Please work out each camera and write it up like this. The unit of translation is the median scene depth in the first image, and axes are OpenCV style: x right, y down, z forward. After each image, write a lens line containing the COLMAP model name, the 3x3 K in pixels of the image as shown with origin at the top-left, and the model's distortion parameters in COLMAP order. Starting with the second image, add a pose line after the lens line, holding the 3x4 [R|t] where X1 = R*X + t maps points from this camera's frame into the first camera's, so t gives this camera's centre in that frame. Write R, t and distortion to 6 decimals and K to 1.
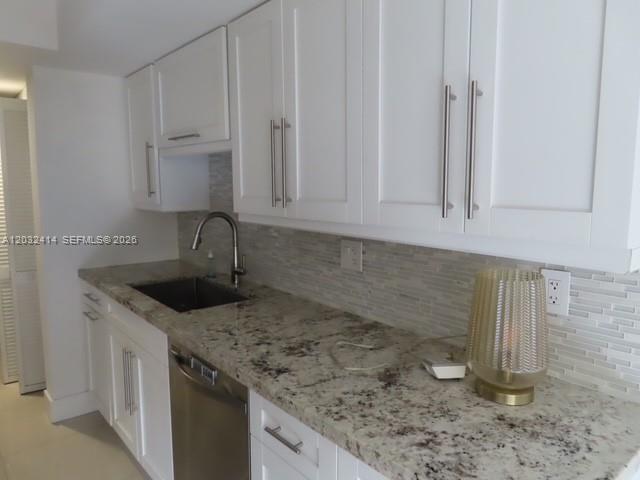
lens RADIAL K [[456.2, 0, 320.0], [0, 456.2, 240.0], [0, 0, 1]] dist [-0.010042, 0.001024]
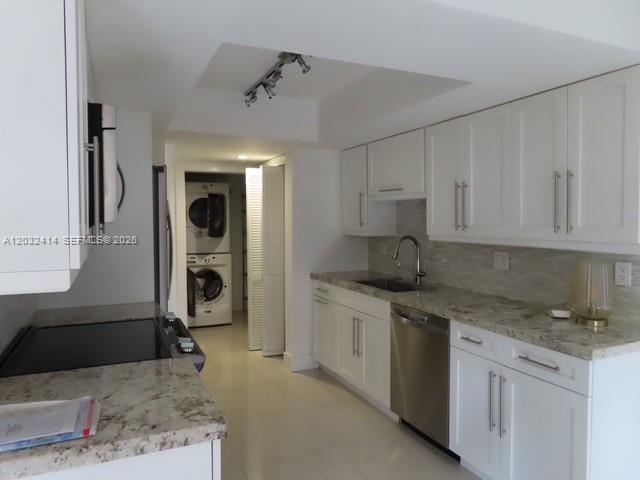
lens RADIAL K [[456.2, 0, 320.0], [0, 456.2, 240.0], [0, 0, 1]] dist [-0.010042, 0.001024]
pose [[0.964490, 0.006341, -0.264043, -0.148490], [-0.026842, 0.996889, -0.074107, 0.114309], [0.262751, 0.078563, 0.961660, -0.875176]]
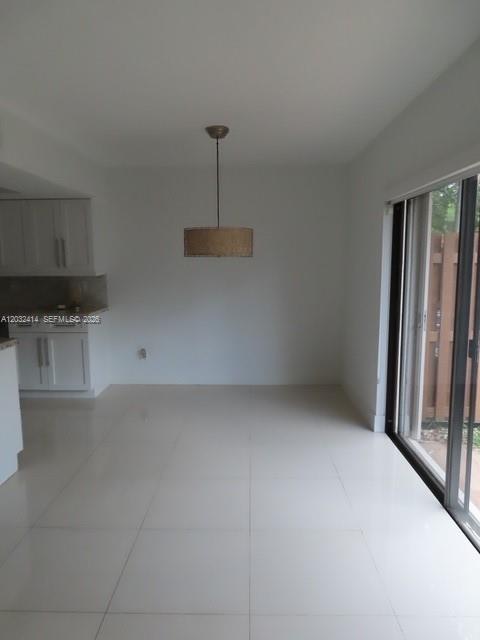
lens RADIAL K [[456.2, 0, 240.0], [0, 456.2, 320.0], [0, 0, 1]] dist [-0.010042, 0.001024]
pose [[0.665816, -0.108773, 0.738144, -1.287775], [0.100066, 0.993396, 0.056126, 0.259706], [-0.739375, 0.036494, 0.672304, -2.239078]]
